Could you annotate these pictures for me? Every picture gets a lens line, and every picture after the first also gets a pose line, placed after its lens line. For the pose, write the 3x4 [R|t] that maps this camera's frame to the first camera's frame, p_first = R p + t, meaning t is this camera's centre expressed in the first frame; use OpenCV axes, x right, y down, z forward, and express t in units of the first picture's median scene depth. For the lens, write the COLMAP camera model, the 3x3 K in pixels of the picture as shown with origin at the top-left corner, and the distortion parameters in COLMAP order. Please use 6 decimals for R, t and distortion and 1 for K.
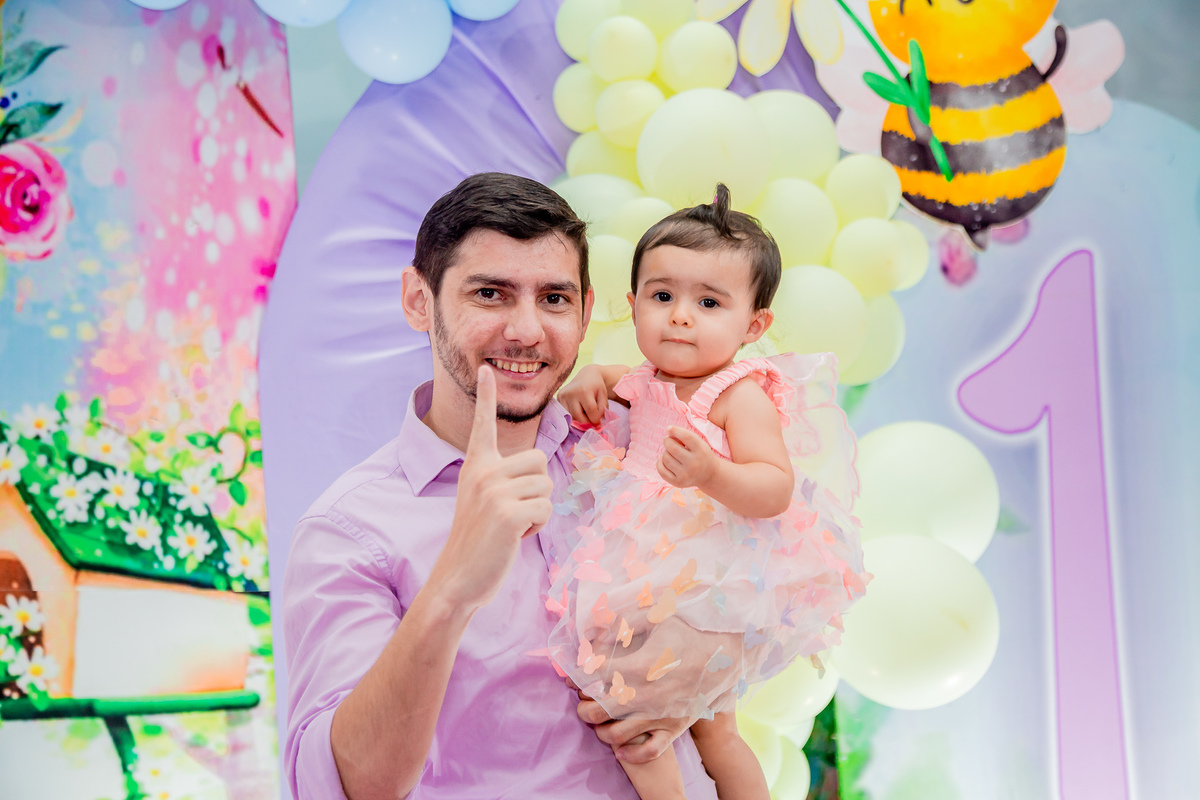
lens RADIAL K [[1927.4, 0, 605.1], [0, 1927.4, 405.1], [0, 0, 1]] dist [0.245201, 0.000000]
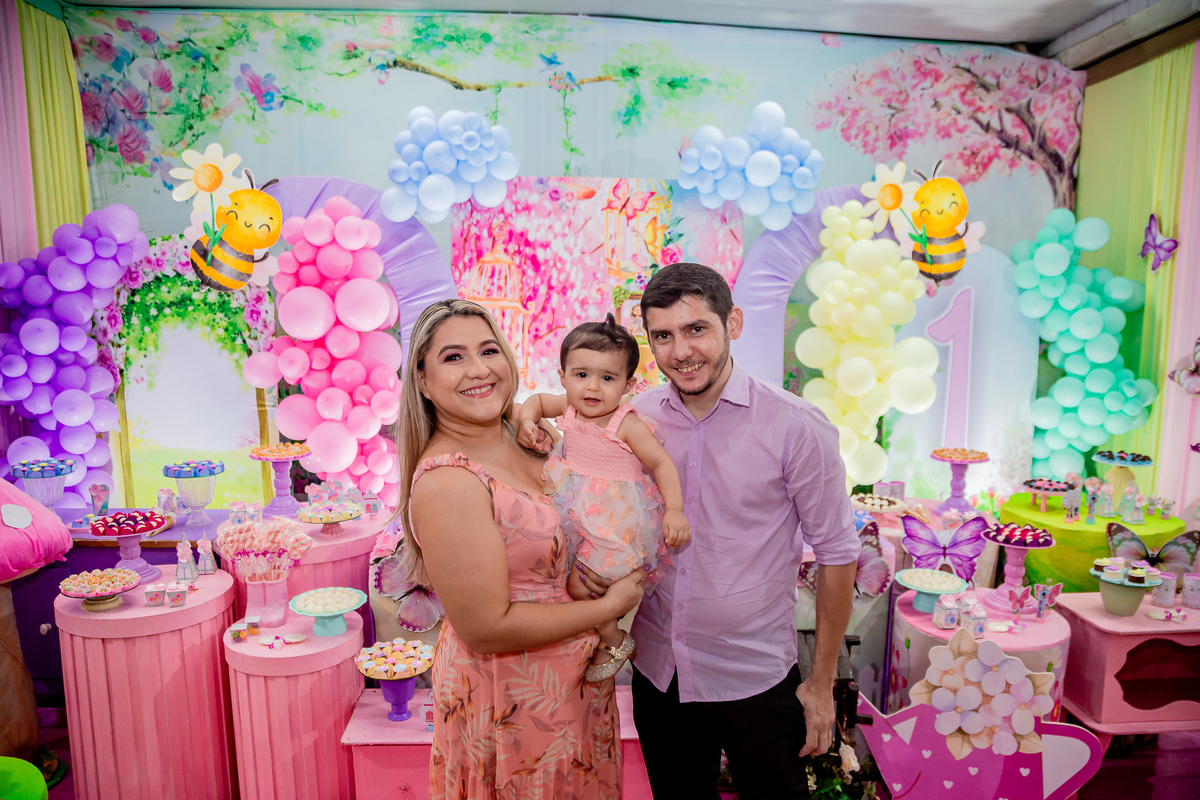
lens RADIAL K [[818.8, 0, 636.1], [0, 818.8, 408.4], [0, 0, 1]] dist [-0.106271, 0.010369]
pose [[0.987146, 0.077432, -0.139811, -0.123703], [-0.060789, 0.990957, 0.119624, -0.007261], [0.147809, -0.109587, 0.982926, -0.514252]]
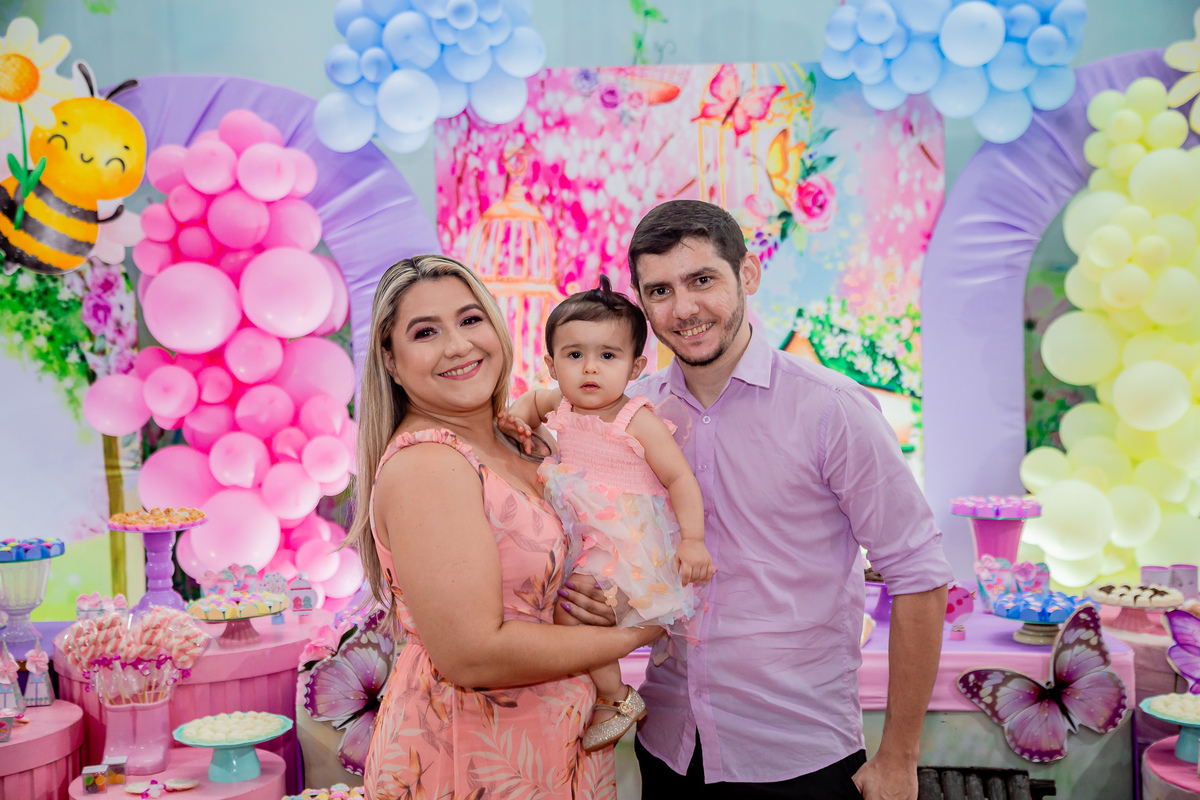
lens RADIAL K [[1598.5, 0, 625.7], [0, 1598.5, 404.0], [0, 0, 1]] dist [0.133142, 0.000000]
pose [[0.964783, 0.049451, -0.258355, -0.037281], [-0.033654, 0.997303, 0.065217, 0.005053], [0.260884, -0.054225, 0.963846, -0.688668]]
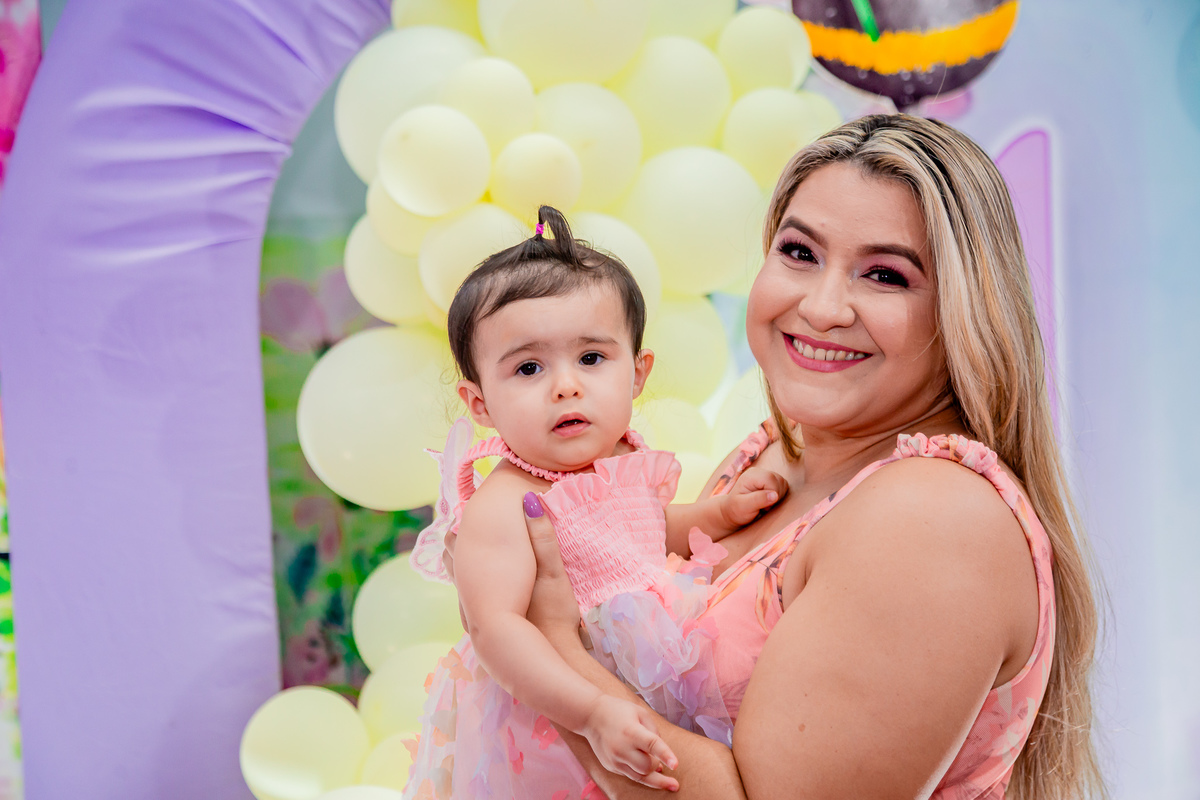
lens RADIAL K [[2239.3, 0, 583.7], [0, 2239.3, 444.4], [0, 0, 1]] dist [0.334667, 0.000000]
pose [[0.998947, 0.005298, 0.045570, 0.016789], [-0.008021, 0.998180, 0.059771, -0.005224], [-0.045170, -0.060074, 0.997171, 0.067816]]
